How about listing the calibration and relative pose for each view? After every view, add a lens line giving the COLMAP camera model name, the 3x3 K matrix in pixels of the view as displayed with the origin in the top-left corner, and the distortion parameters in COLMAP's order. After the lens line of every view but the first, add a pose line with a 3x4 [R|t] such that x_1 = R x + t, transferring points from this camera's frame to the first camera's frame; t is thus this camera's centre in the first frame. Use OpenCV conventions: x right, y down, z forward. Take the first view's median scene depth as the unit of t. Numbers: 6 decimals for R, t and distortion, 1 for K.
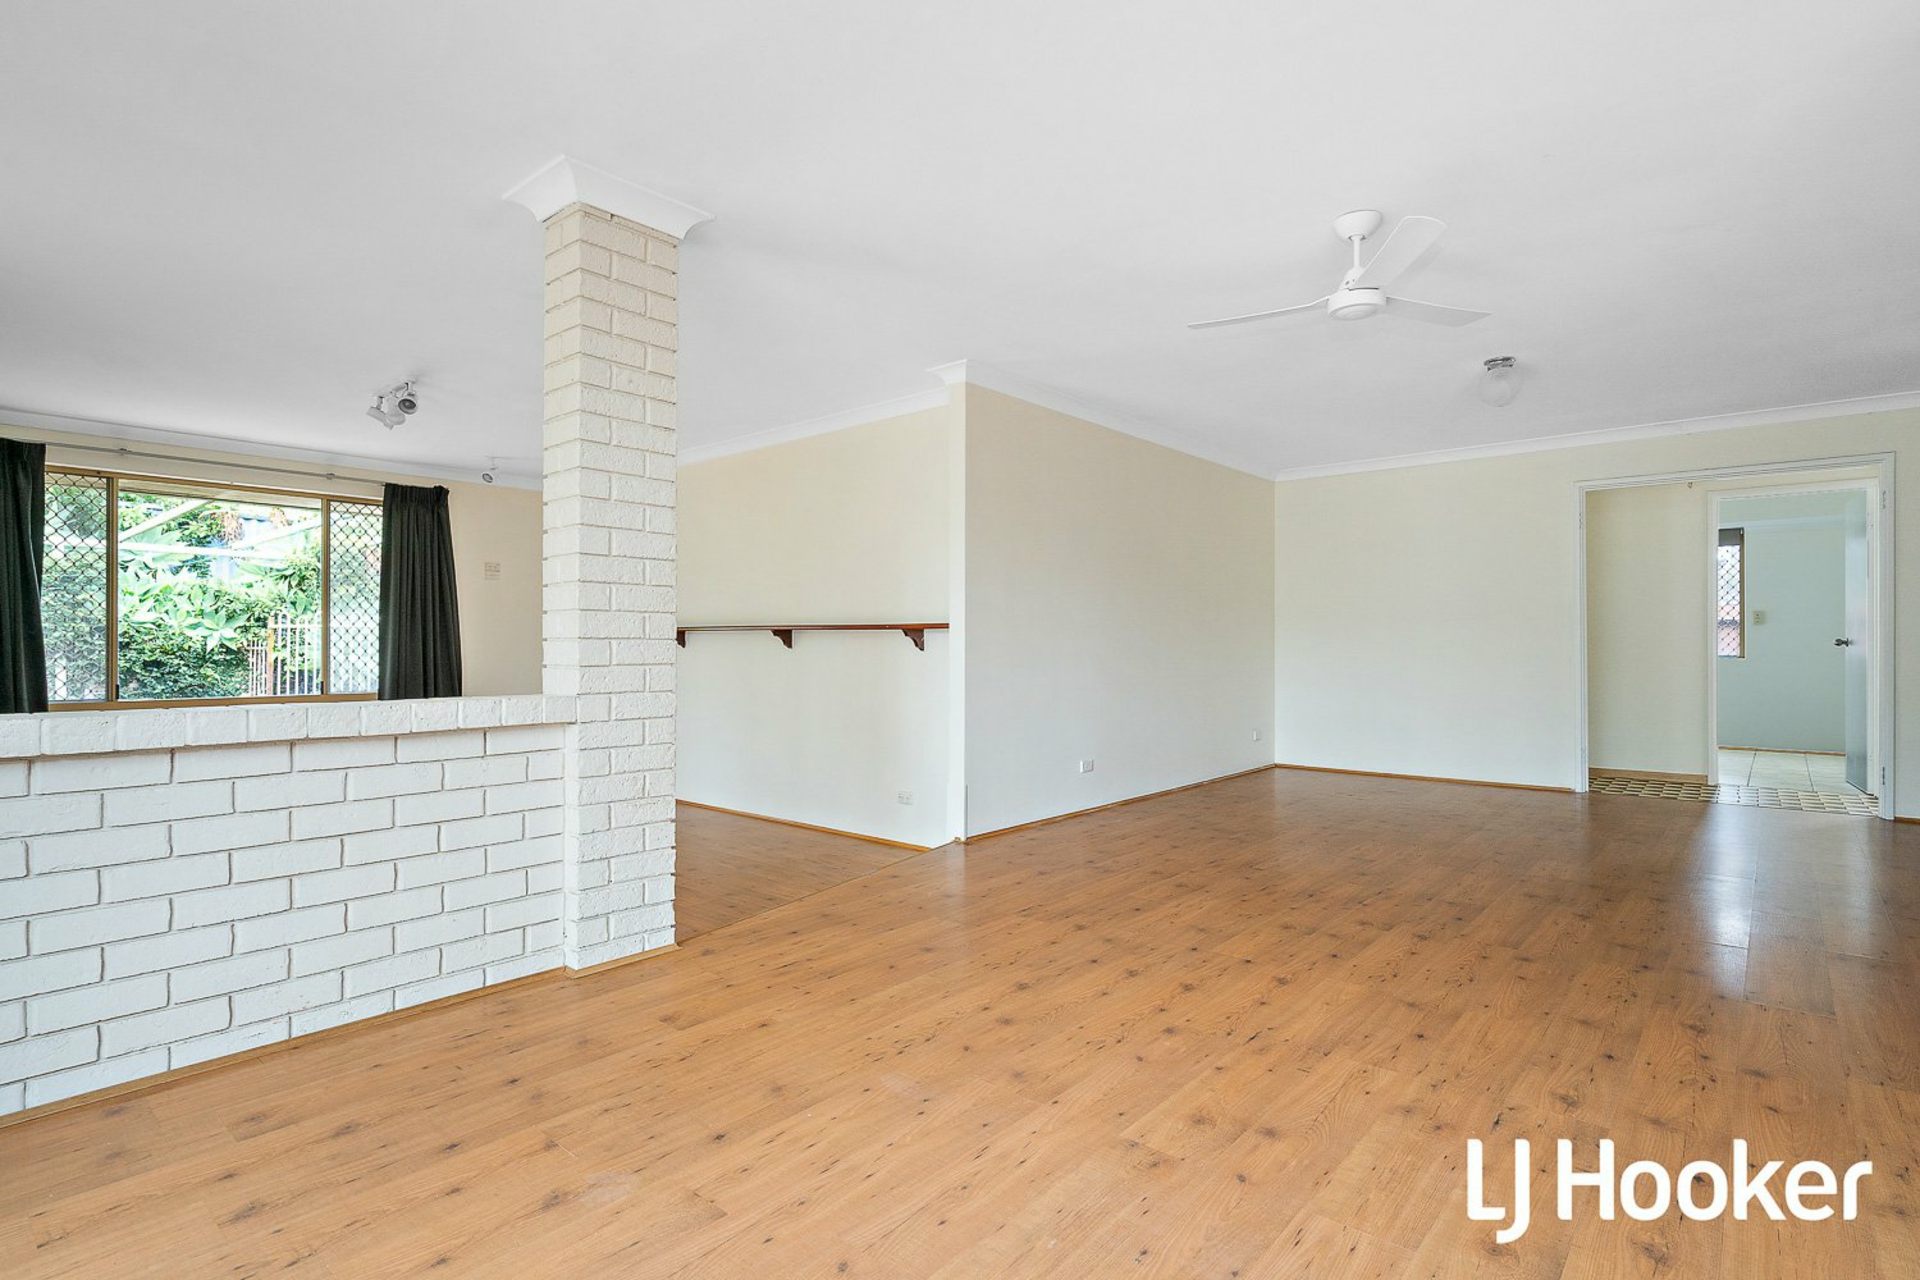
lens RADIAL K [[941.7, 0, 953.4], [0, 941.7, 642.4], [0, 0, 1]] dist [0.005439, 0.000110]
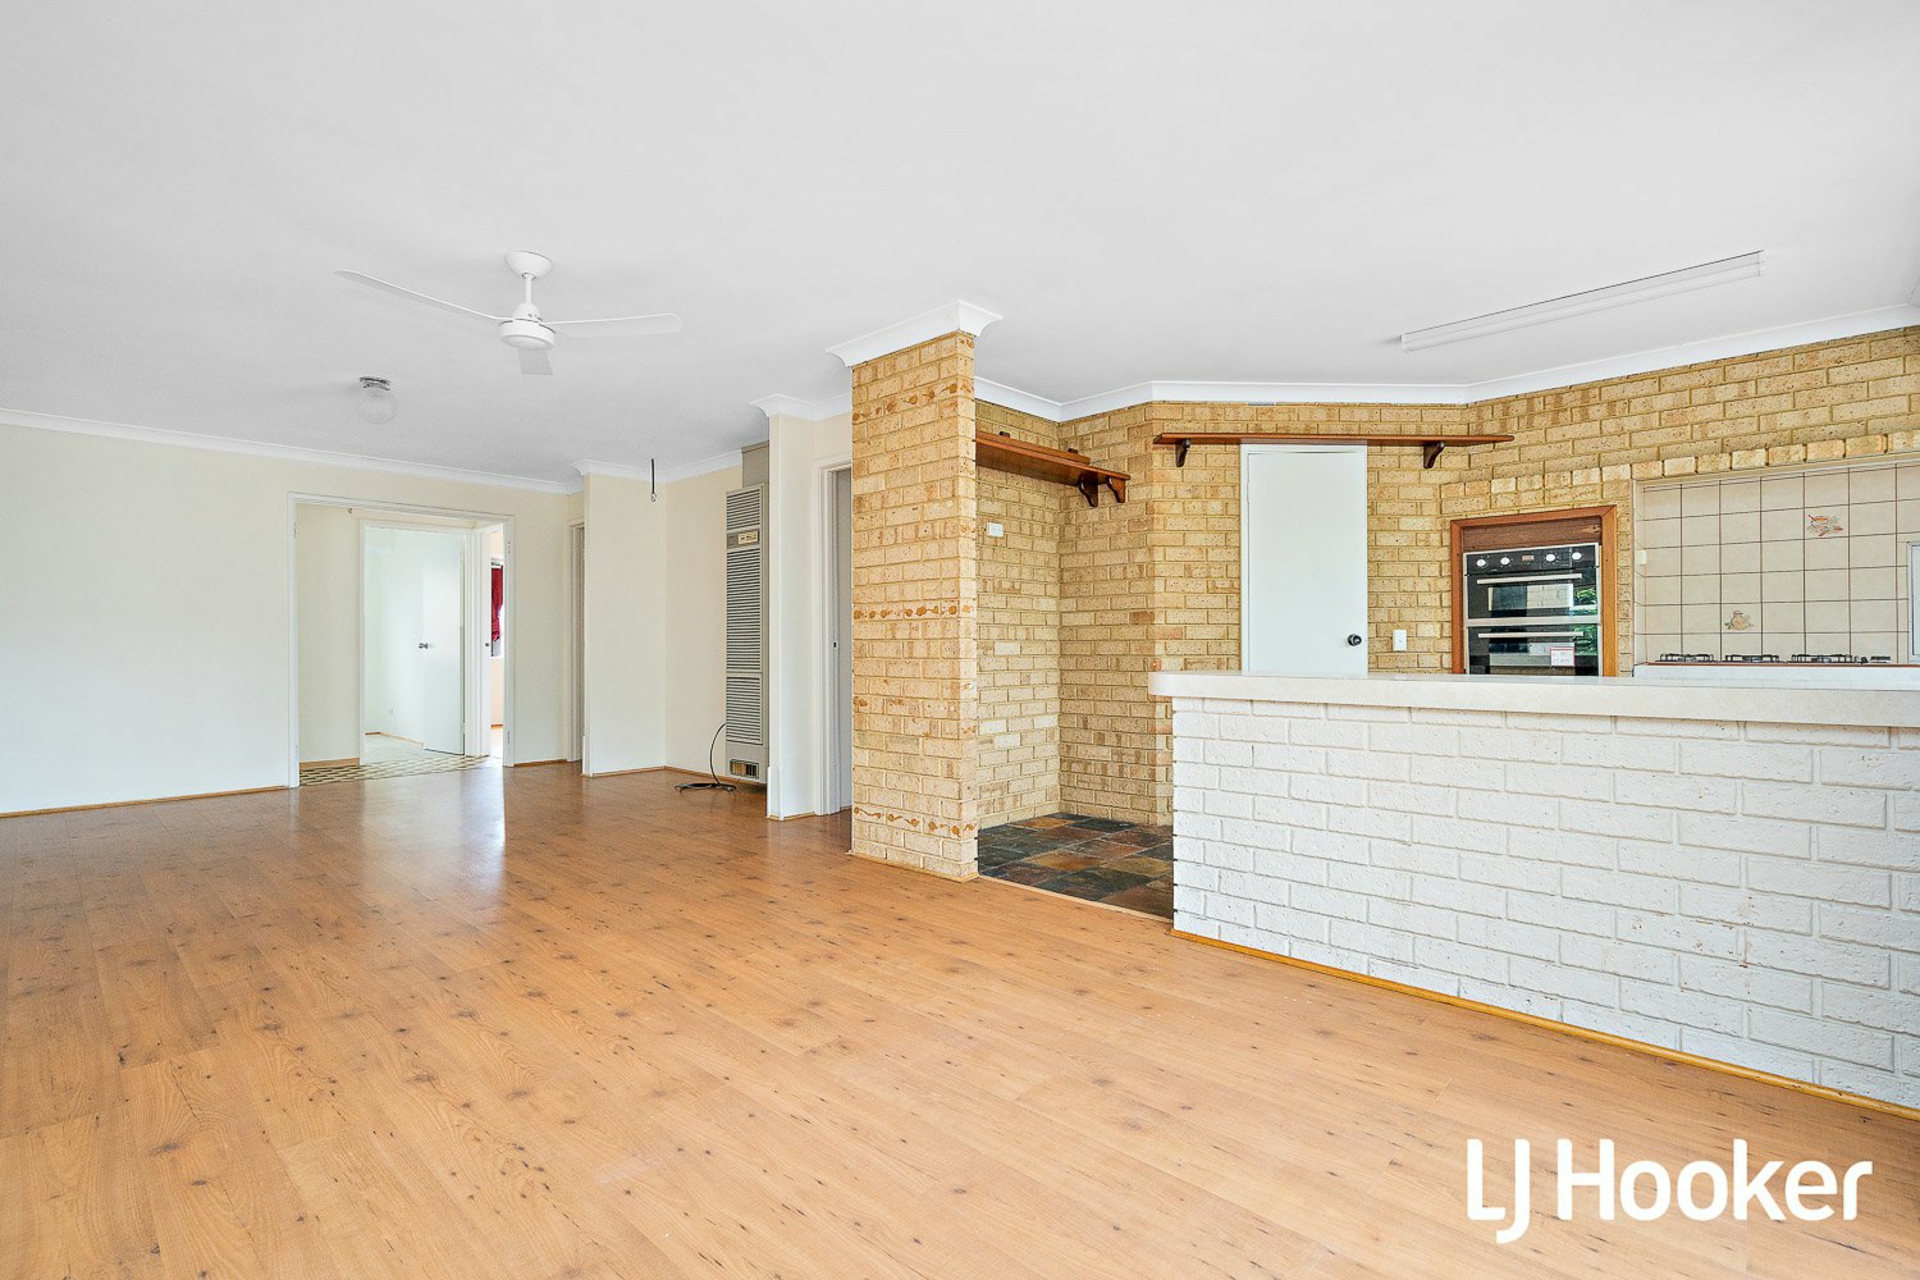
lens RADIAL K [[876.0, 0, 944.3], [0, 876.0, 638.5], [0, 0, 1]] dist [-0.007232, 0.003849]
pose [[0.035301, 0.008992, 0.999336, -0.605793], [0.001388, 0.999958, -0.009047, 0.004769], [-0.999376, 0.001706, 0.035287, 0.507914]]
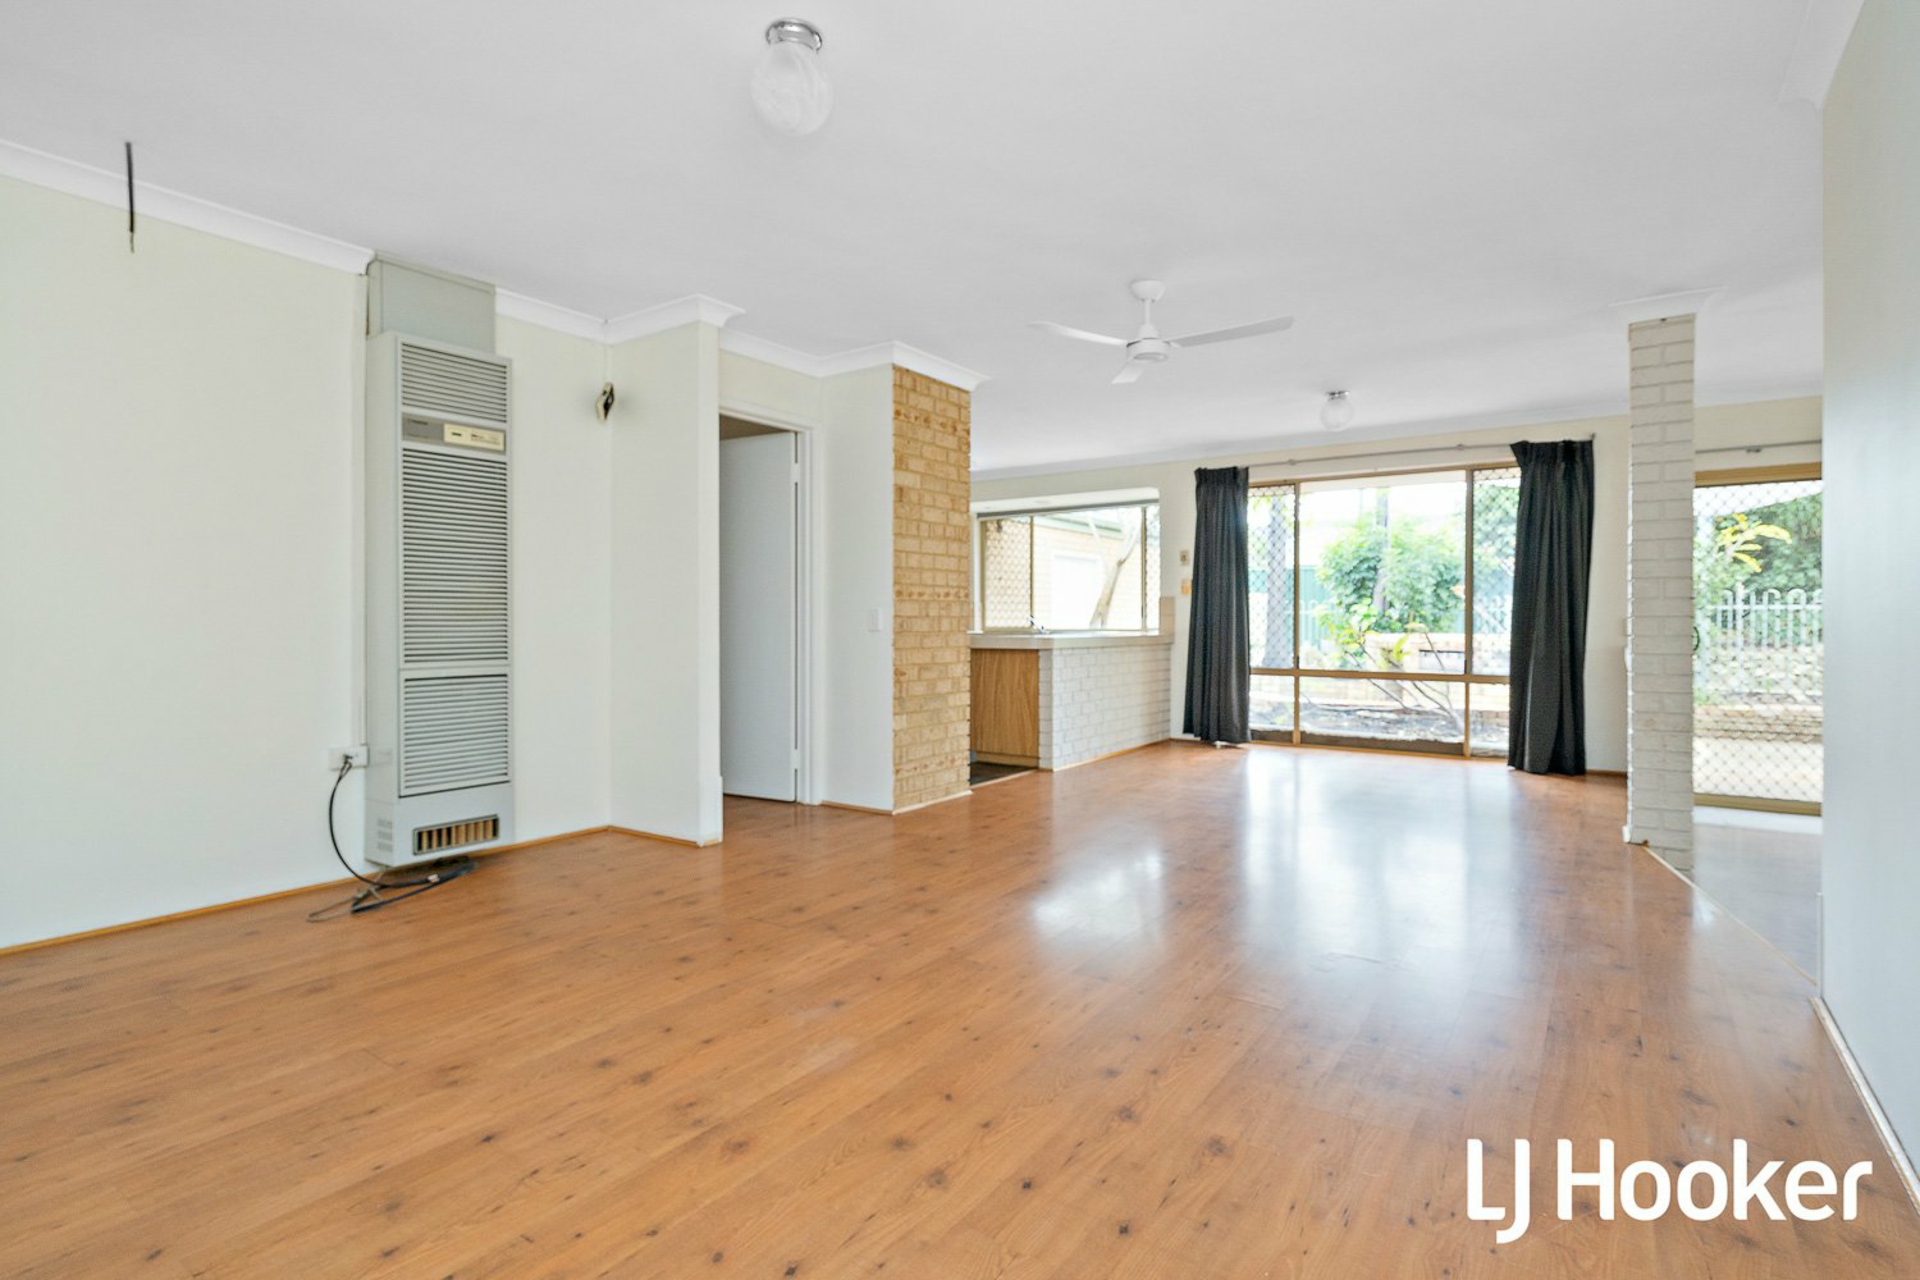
lens RADIAL K [[941.7, 0, 959.6], [0, 941.7, 627.8], [0, 0, 1]] dist [0.005439, 0.000110]
pose [[-0.993498, 0.002844, -0.113818, 0.882022], [0.002545, 0.999993, 0.002773, 0.009588], [0.113825, 0.002465, -0.993498, 2.369819]]
